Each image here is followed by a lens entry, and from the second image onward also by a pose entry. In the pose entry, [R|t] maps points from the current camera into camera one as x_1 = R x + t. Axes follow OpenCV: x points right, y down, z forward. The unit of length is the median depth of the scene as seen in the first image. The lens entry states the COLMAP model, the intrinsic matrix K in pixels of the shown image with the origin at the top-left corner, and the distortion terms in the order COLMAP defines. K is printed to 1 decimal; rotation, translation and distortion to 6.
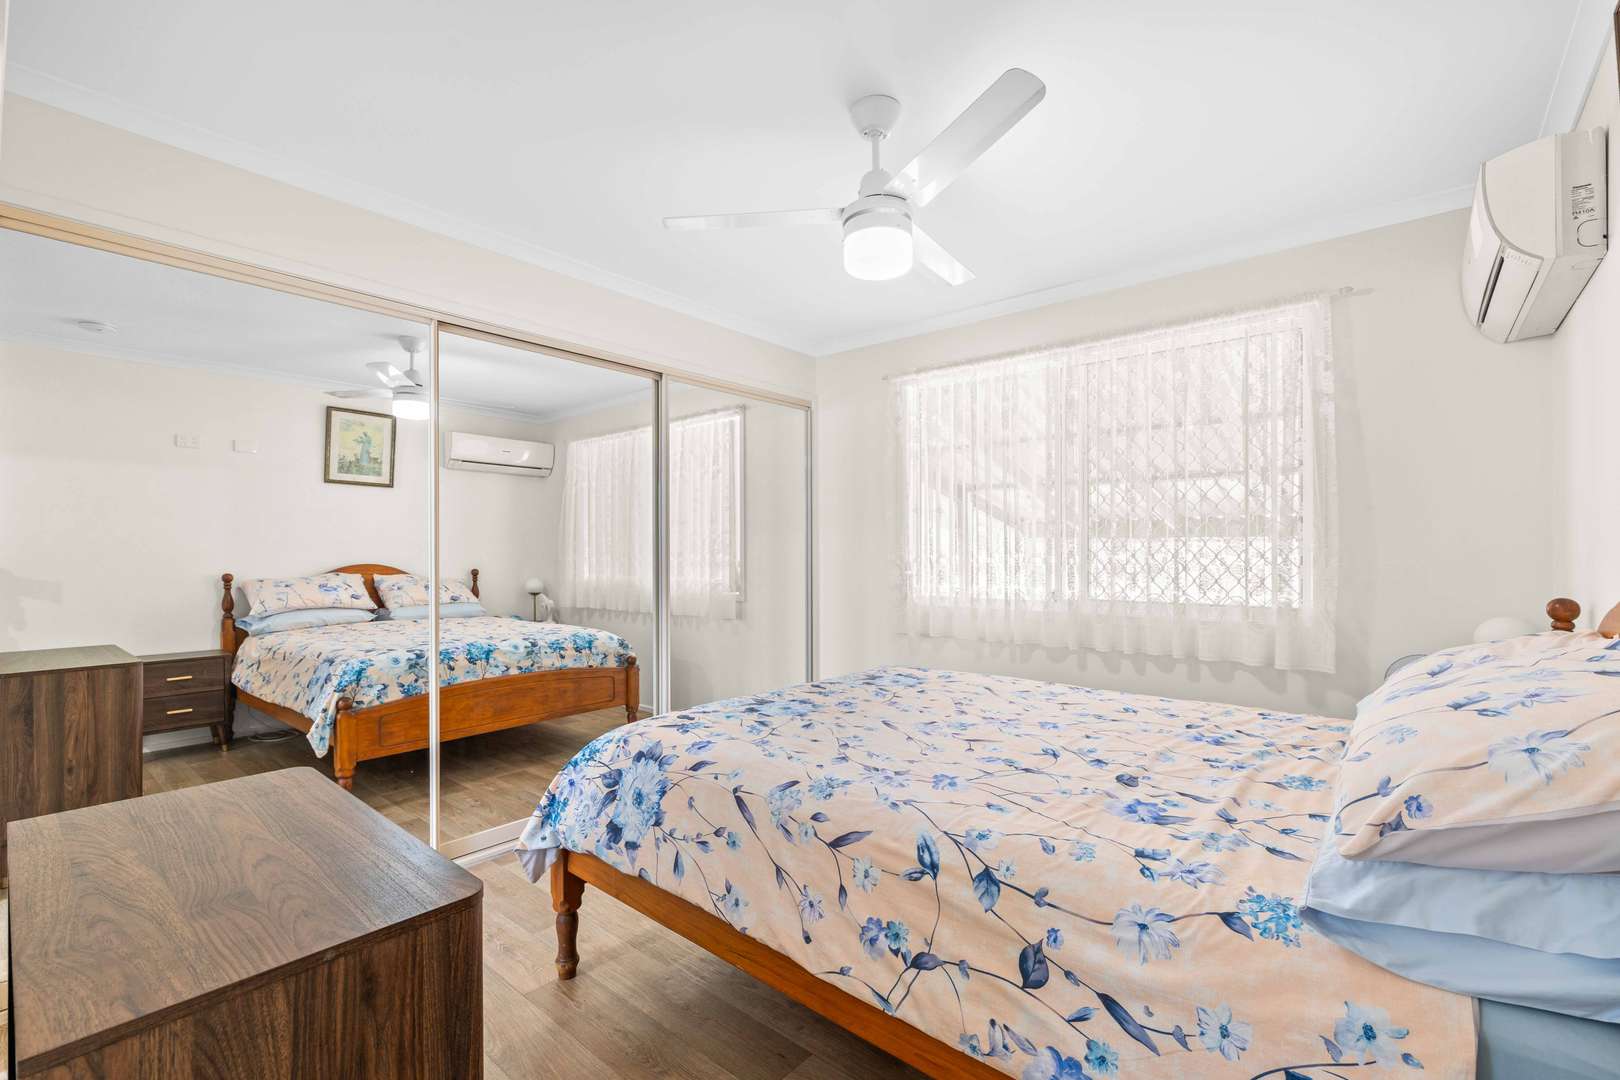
lens RADIAL K [[706.6, 0, 800.5], [0, 706.6, 549.1], [0, 0, 1]] dist [-0.004217, 0.002865]
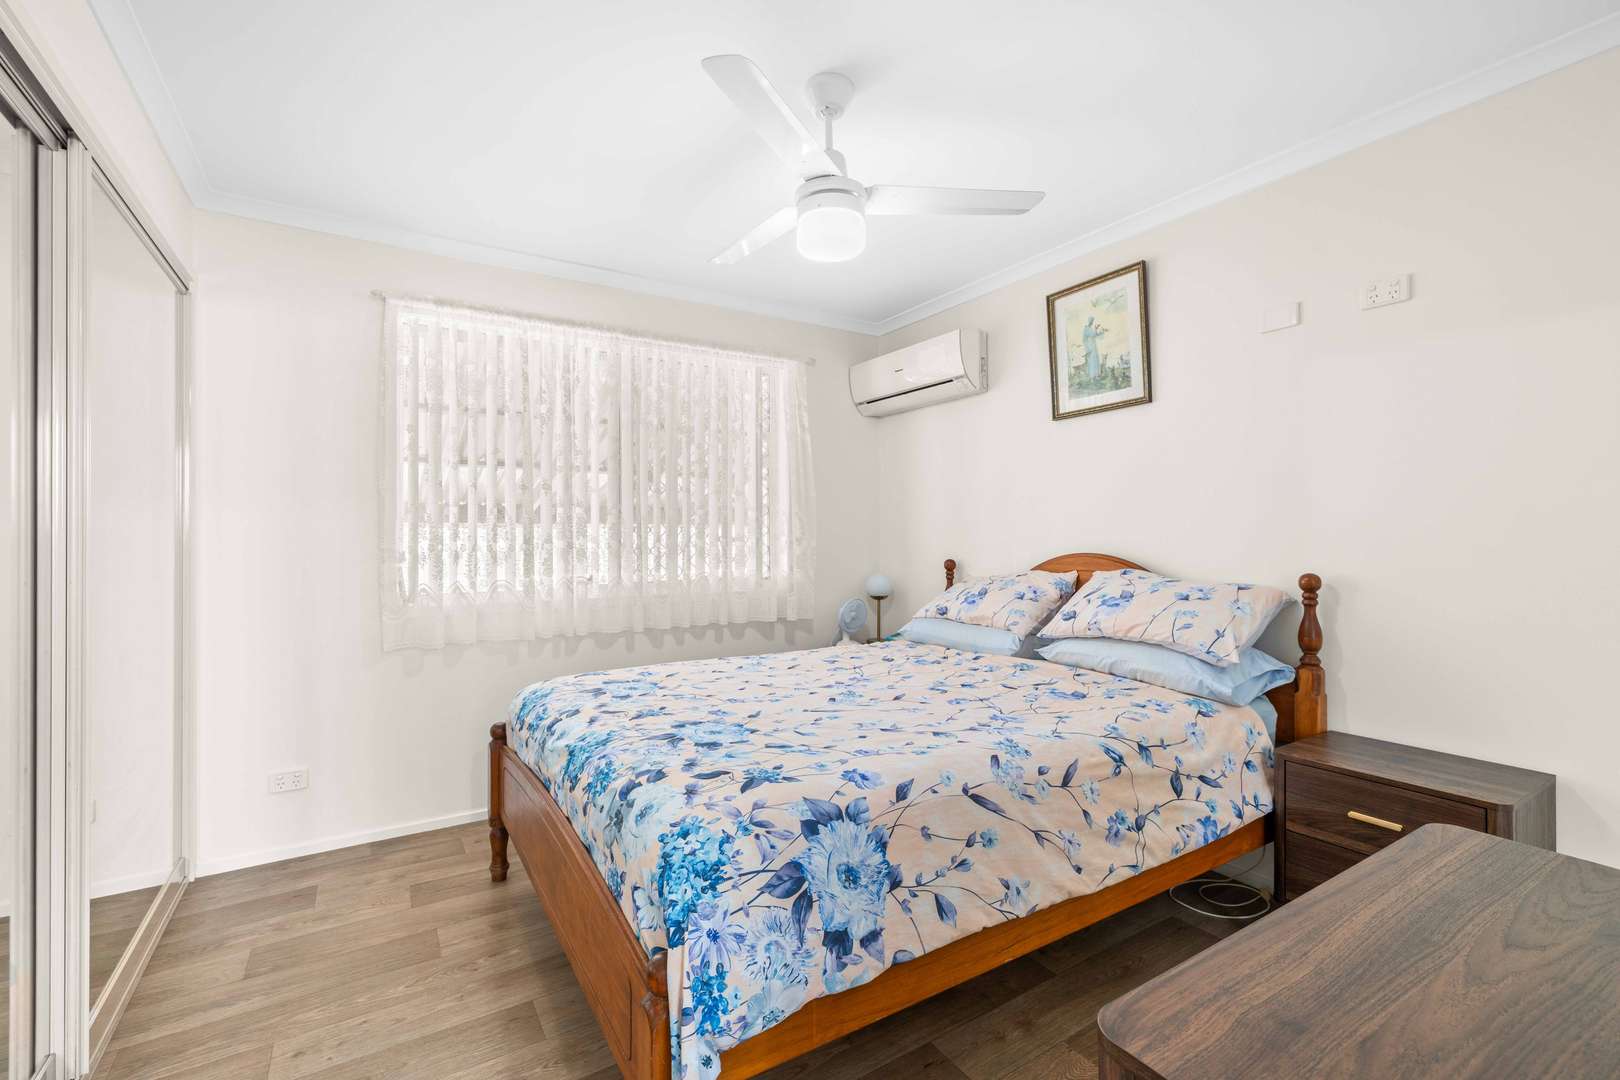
lens RADIAL K [[706.6, 0, 807.5], [0, 706.6, 526.8], [0, 0, 1]] dist [-0.004217, 0.002865]
pose [[0.294404, 0.010674, 0.955621, -0.984924], [0.001273, 0.999932, -0.011561, 0.003038], [-0.955680, 0.004620, 0.294370, 0.866974]]
